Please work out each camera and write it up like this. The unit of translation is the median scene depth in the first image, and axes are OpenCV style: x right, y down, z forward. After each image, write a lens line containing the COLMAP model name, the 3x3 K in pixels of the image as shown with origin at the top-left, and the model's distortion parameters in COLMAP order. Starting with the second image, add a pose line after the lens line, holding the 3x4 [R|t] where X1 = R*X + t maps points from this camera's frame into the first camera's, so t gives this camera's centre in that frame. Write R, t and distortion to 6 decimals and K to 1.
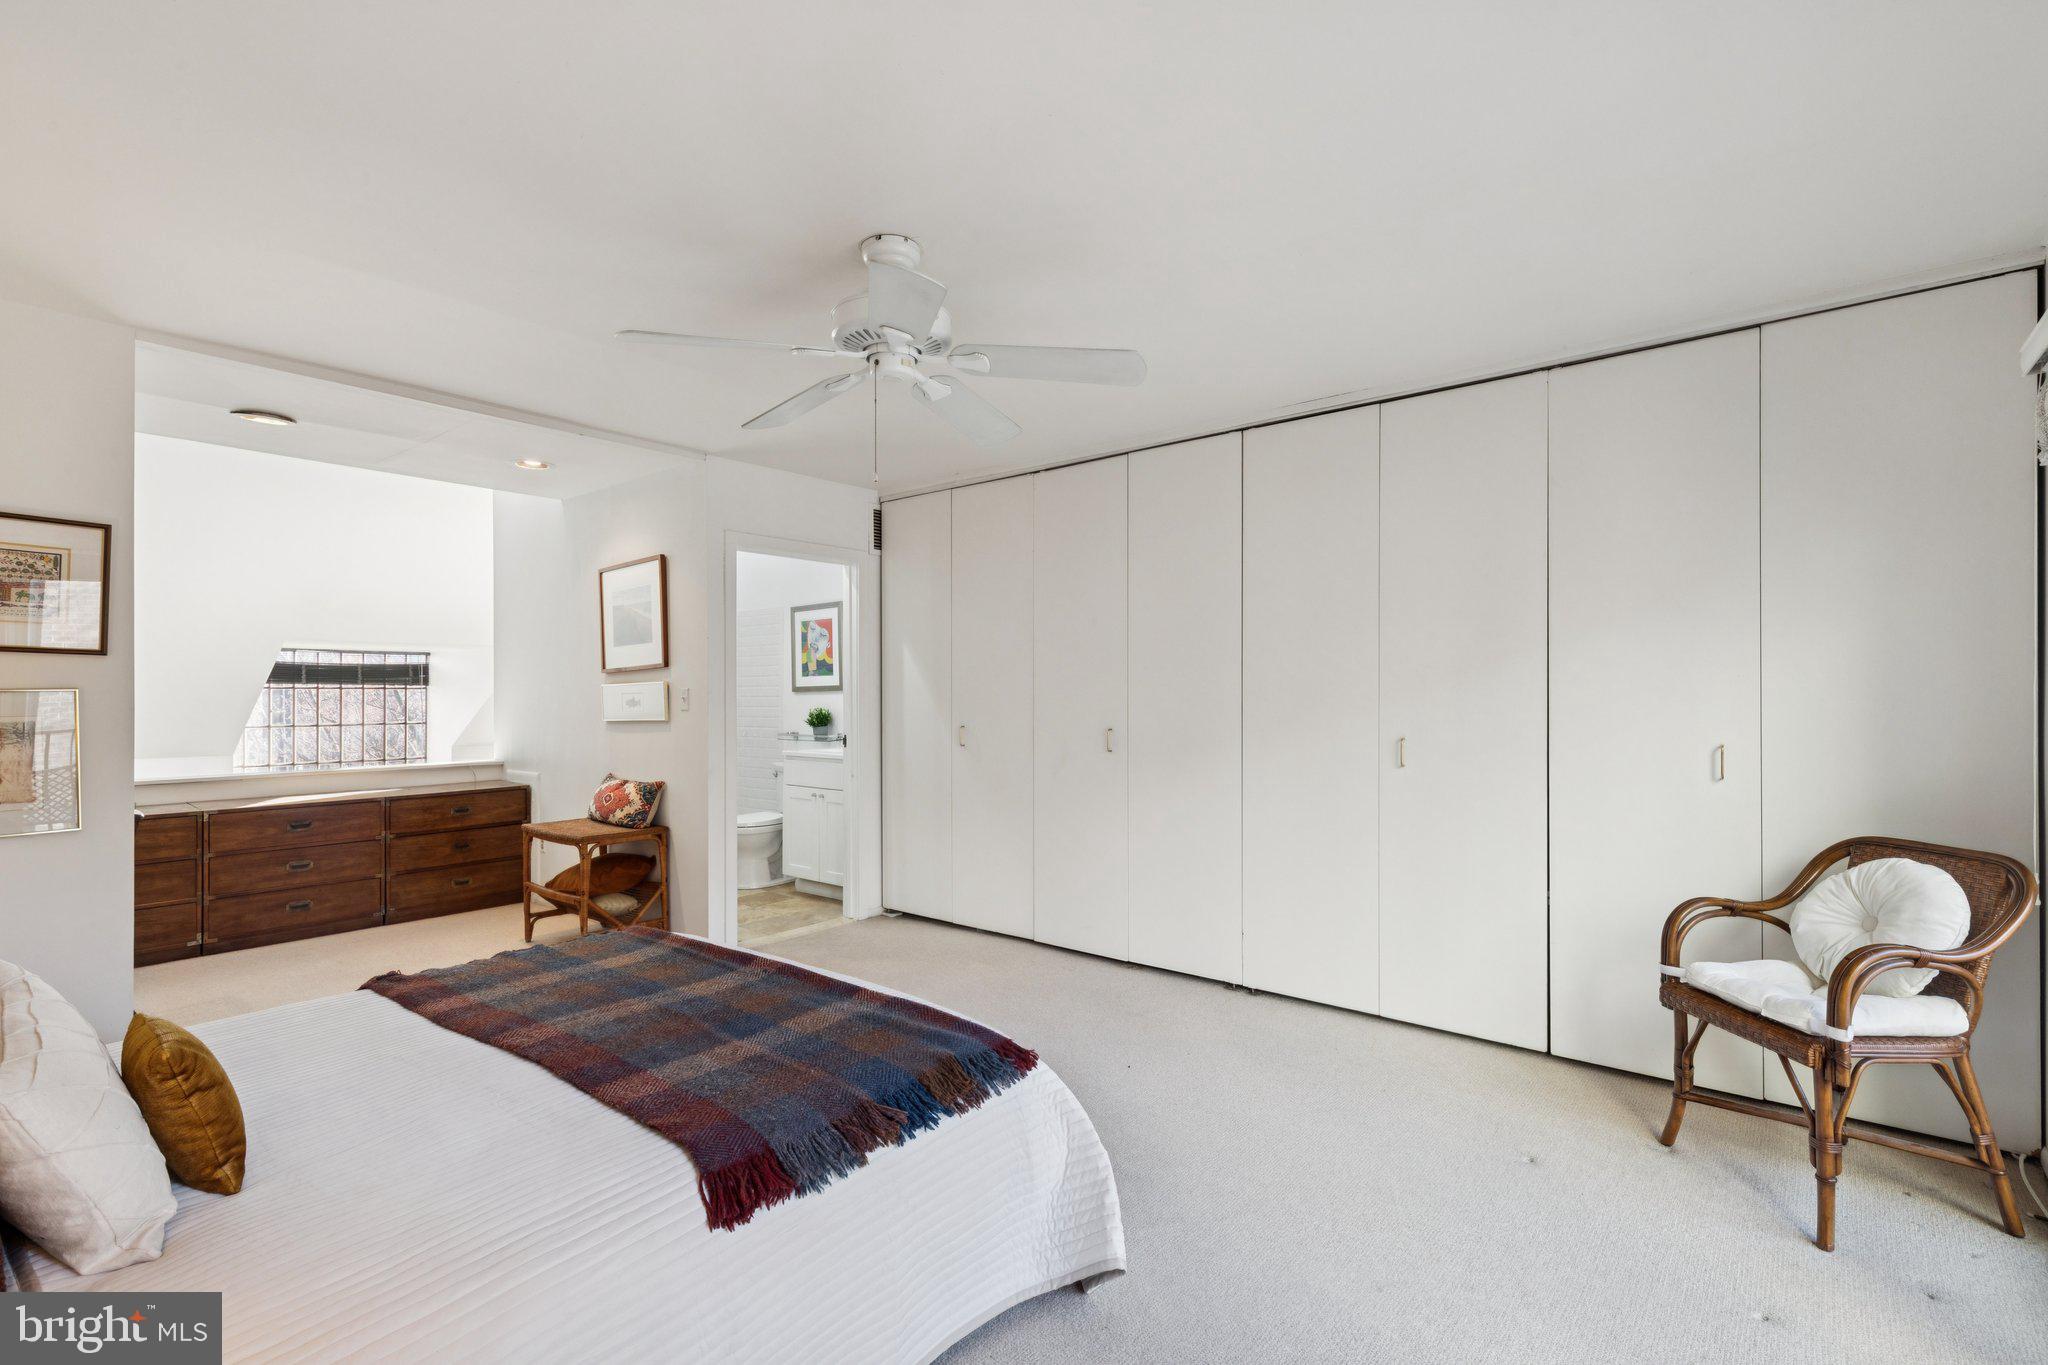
lens RADIAL K [[930.2, 0, 1023.9], [0, 930.2, 693.8], [0, 0, 1]] dist [0.016357, -0.002528]
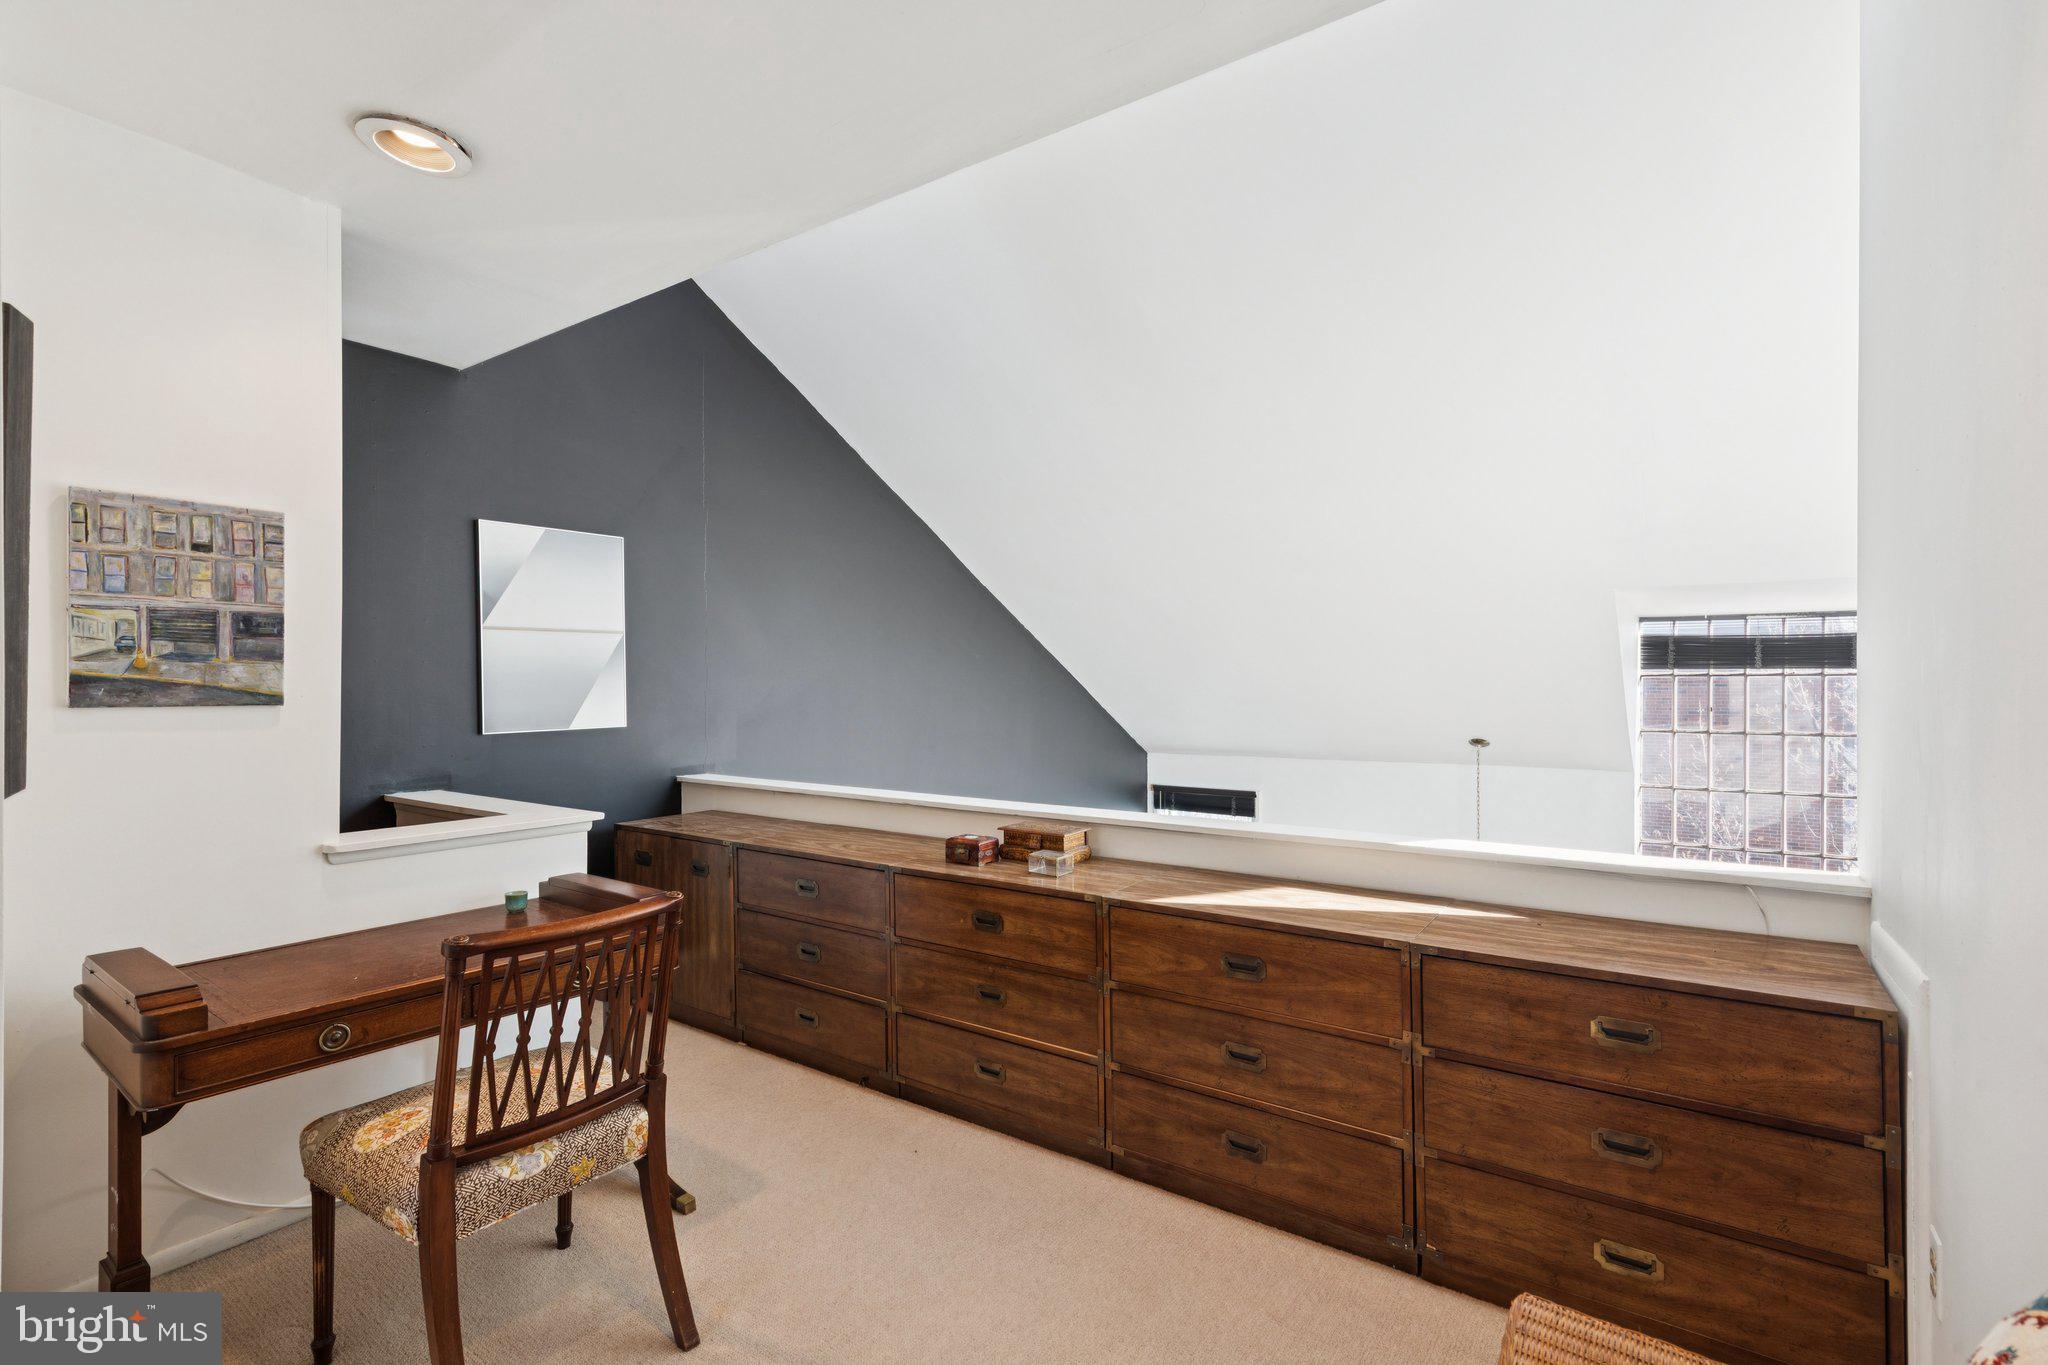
lens RADIAL K [[930.2, 0, 1041.2], [0, 930.2, 692.7], [0, 0, 1]] dist [0.016357, -0.002528]
pose [[0.093982, 0.004271, -0.995565, -0.314458], [-0.001462, 0.999990, 0.004152, 0.007328], [0.995573, 0.001065, 0.093987, 0.804059]]
